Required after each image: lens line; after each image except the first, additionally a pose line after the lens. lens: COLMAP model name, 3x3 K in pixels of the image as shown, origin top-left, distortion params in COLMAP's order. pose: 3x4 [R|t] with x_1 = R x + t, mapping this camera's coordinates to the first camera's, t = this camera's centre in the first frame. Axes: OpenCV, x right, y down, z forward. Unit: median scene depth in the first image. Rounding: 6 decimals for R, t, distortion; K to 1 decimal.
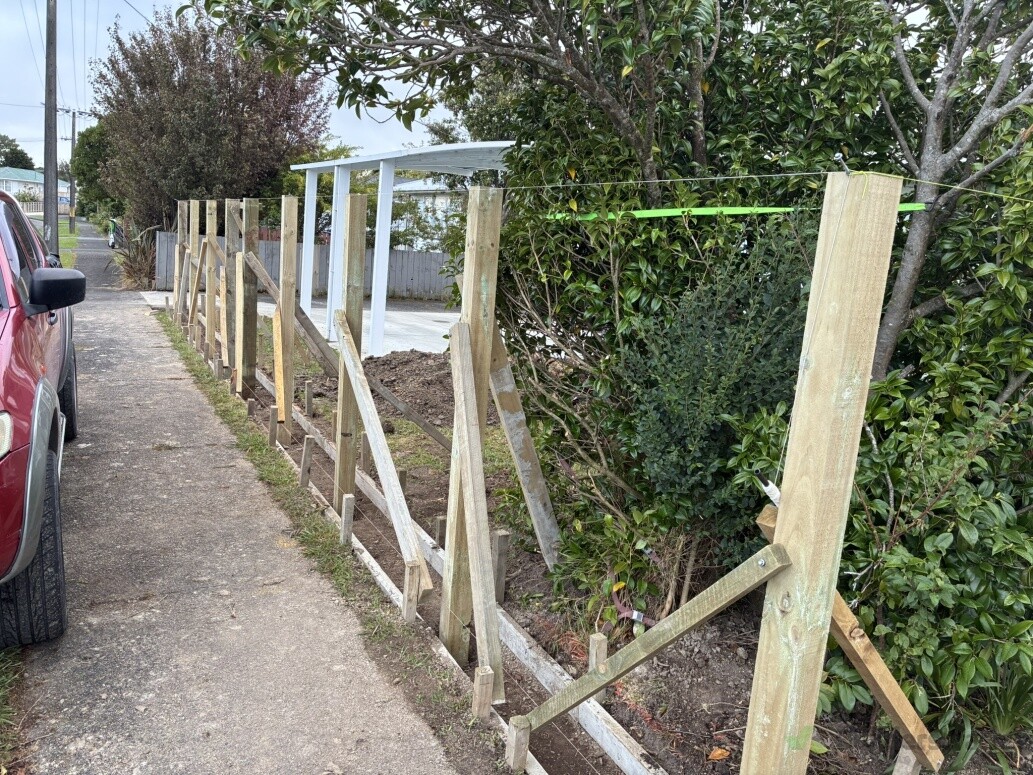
lens RADIAL K [[787.4, 0, 516.4], [0, 787.4, 382.5], [0, 0, 1]] dist [0.028395, -0.030474]
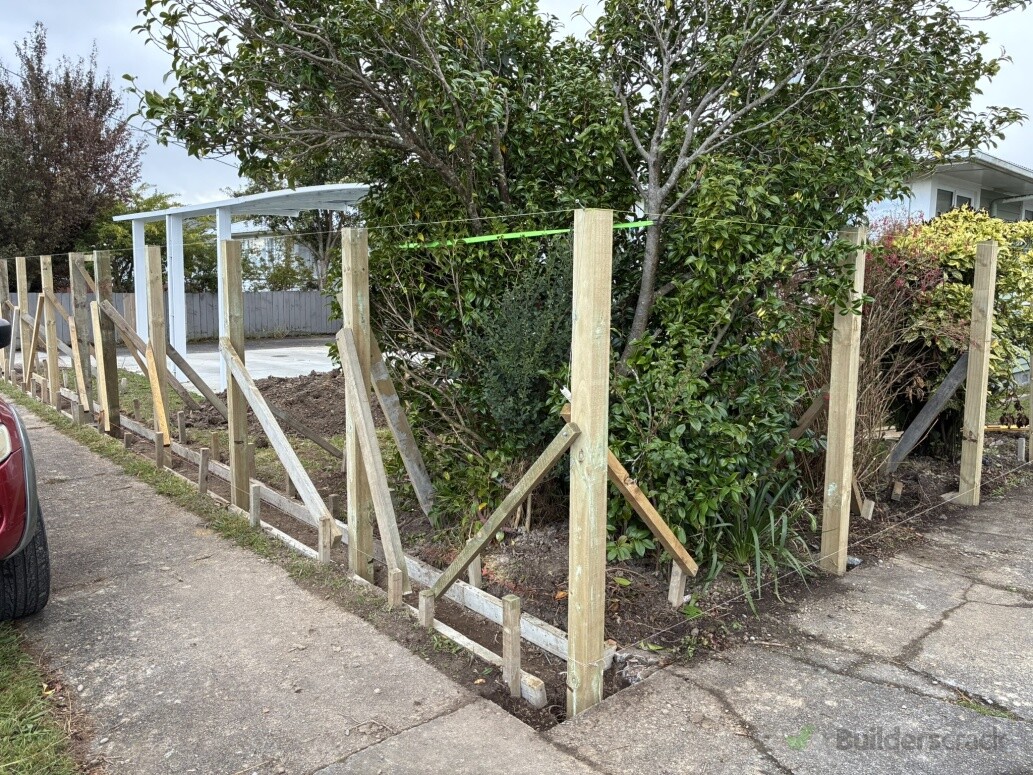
lens RADIAL K [[791.8, 0, 510.5], [0, 791.8, 375.3], [0, 0, 1]] dist [0.061611, -0.085397]
pose [[0.973576, -0.102302, 0.204165, -0.087944], [0.111749, 0.993111, -0.035259, 0.088461], [-0.199151, 0.057142, 0.978301, -0.406457]]
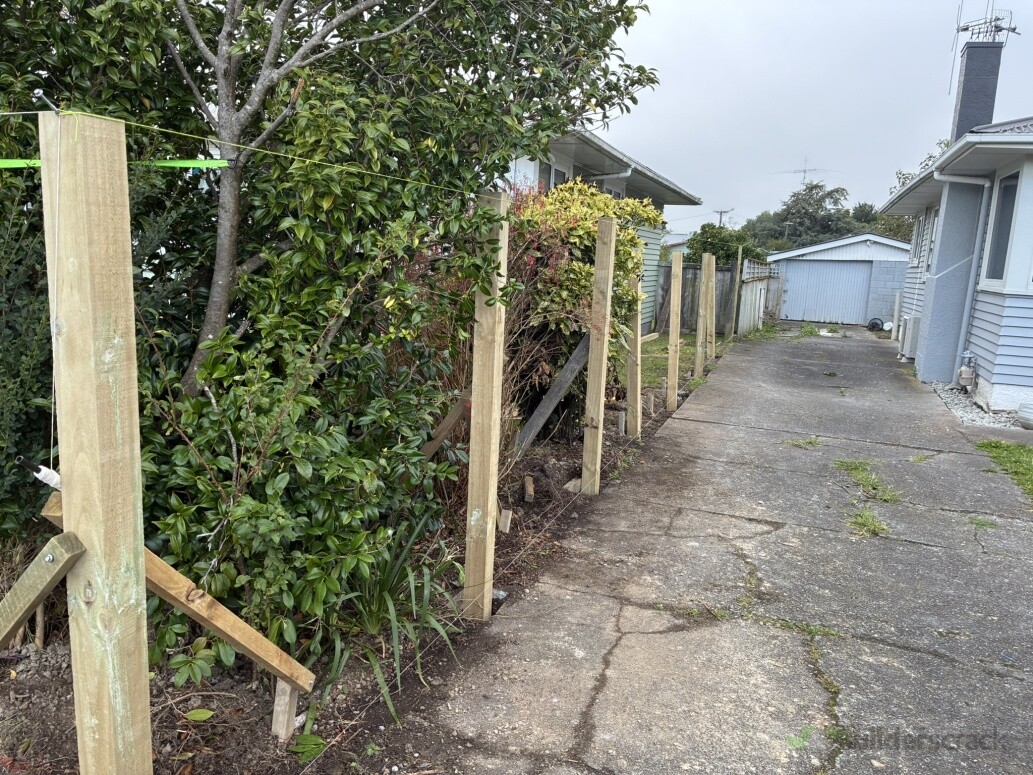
lens RADIAL K [[783.9, 0, 515.5], [0, 783.9, 393.2], [0, 0, 1]] dist [0.028322, -0.035614]
pose [[0.759599, -0.165823, 0.628897, 0.108849], [0.132393, 0.986129, 0.100108, 0.015509], [-0.636774, 0.007220, 0.771017, -0.010335]]
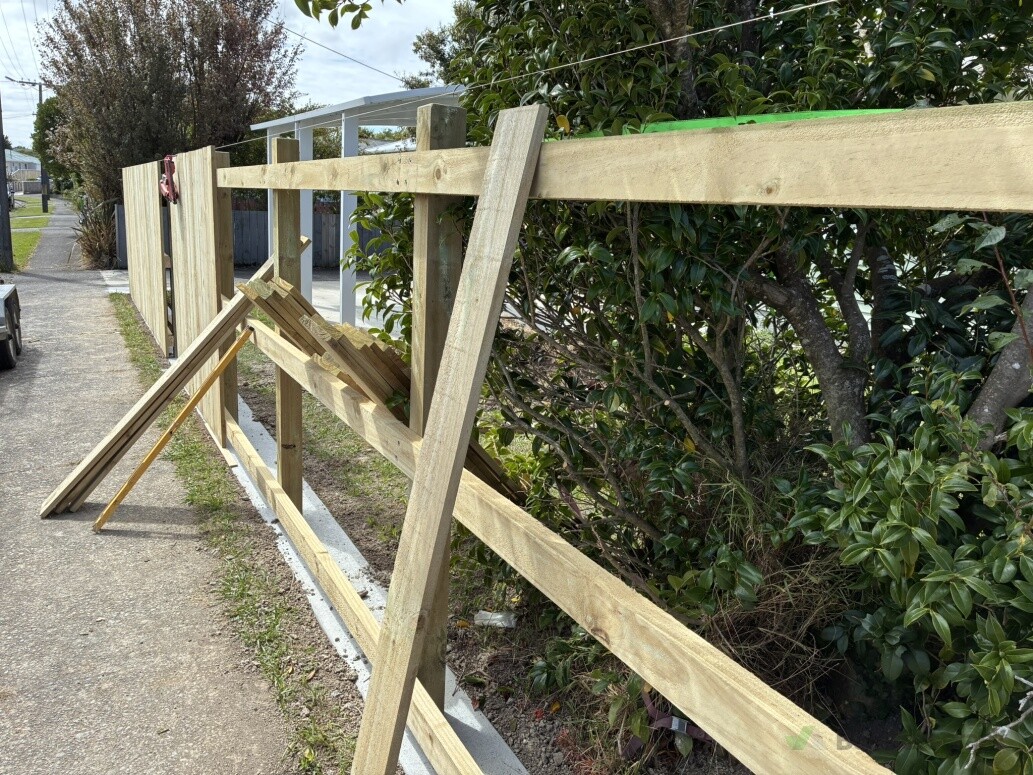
lens RADIAL K [[784.3, 0, 521.6], [0, 784.3, 377.7], [0, 0, 1]] dist [0.009553, 0.000006]
pose [[0.999071, -0.041977, 0.009791, 0.024227], [0.041522, 0.998223, 0.042739, -0.046207], [-0.011568, -0.042293, 0.999038, 0.355521]]
